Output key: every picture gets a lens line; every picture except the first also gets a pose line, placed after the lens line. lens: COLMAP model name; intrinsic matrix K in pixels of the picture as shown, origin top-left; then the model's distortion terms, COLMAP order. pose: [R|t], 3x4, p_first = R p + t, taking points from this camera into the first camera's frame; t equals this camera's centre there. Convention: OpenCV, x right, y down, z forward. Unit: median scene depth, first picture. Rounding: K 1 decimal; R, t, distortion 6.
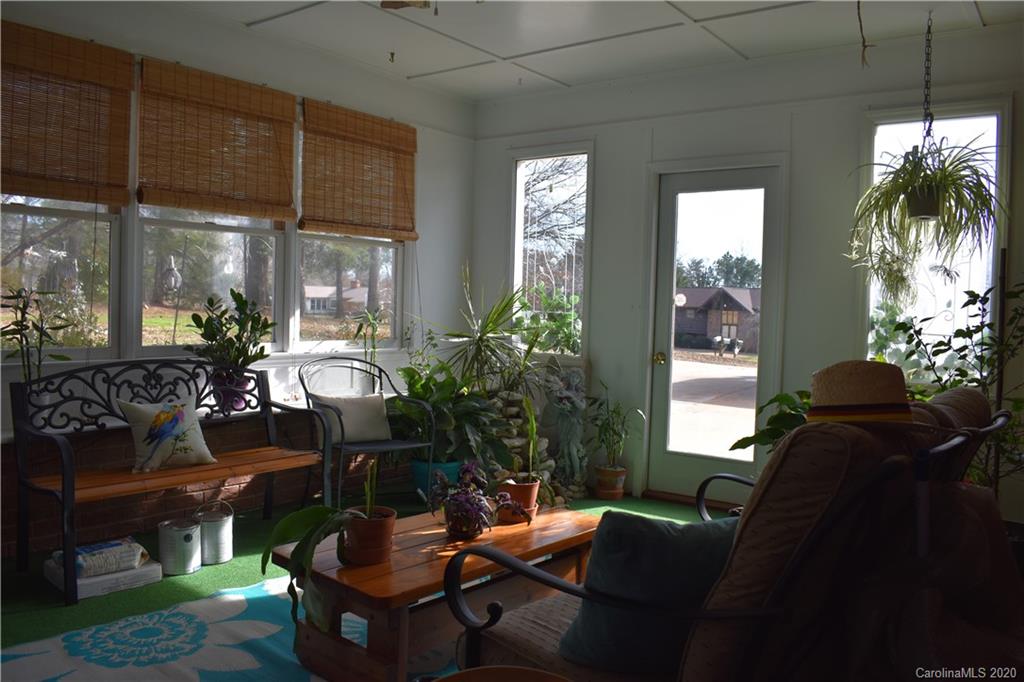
lens RADIAL K [[806.4, 0, 512.0], [0, 806.4, 341.0], [0, 0, 1]] dist [-0.093242, 0.012758]
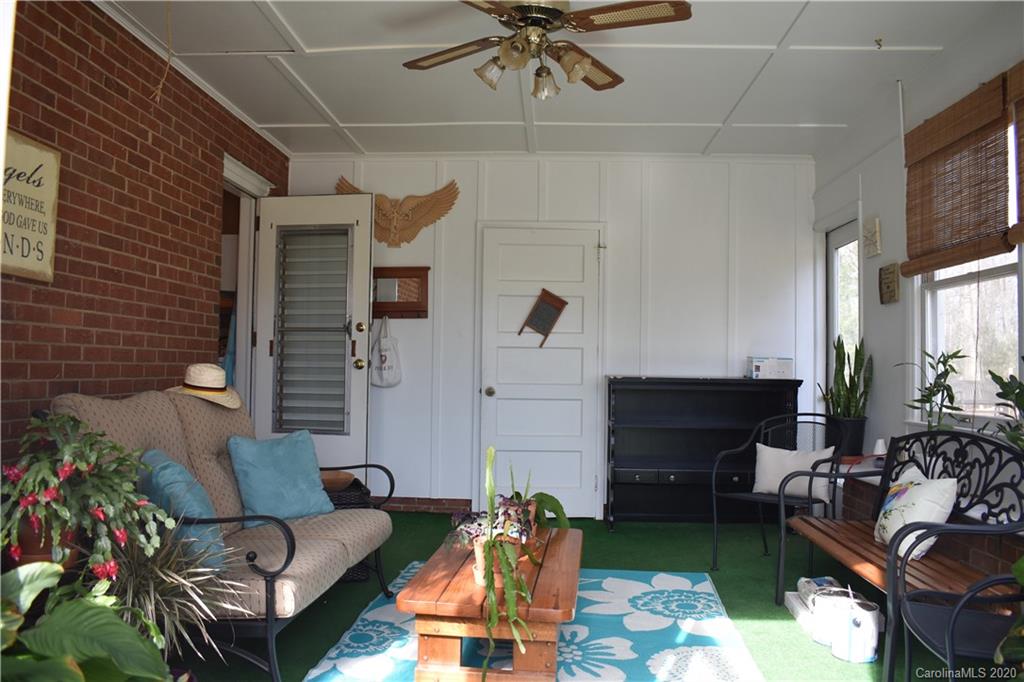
lens RADIAL K [[806.4, 0, 512.0], [0, 806.4, 341.0], [0, 0, 1]] dist [-0.093242, 0.012758]
pose [[-0.831374, -0.058613, -0.552614, 0.569658], [-0.062426, 0.997978, -0.011935, -0.046117], [0.552196, 0.024575, -0.833352, 1.986347]]
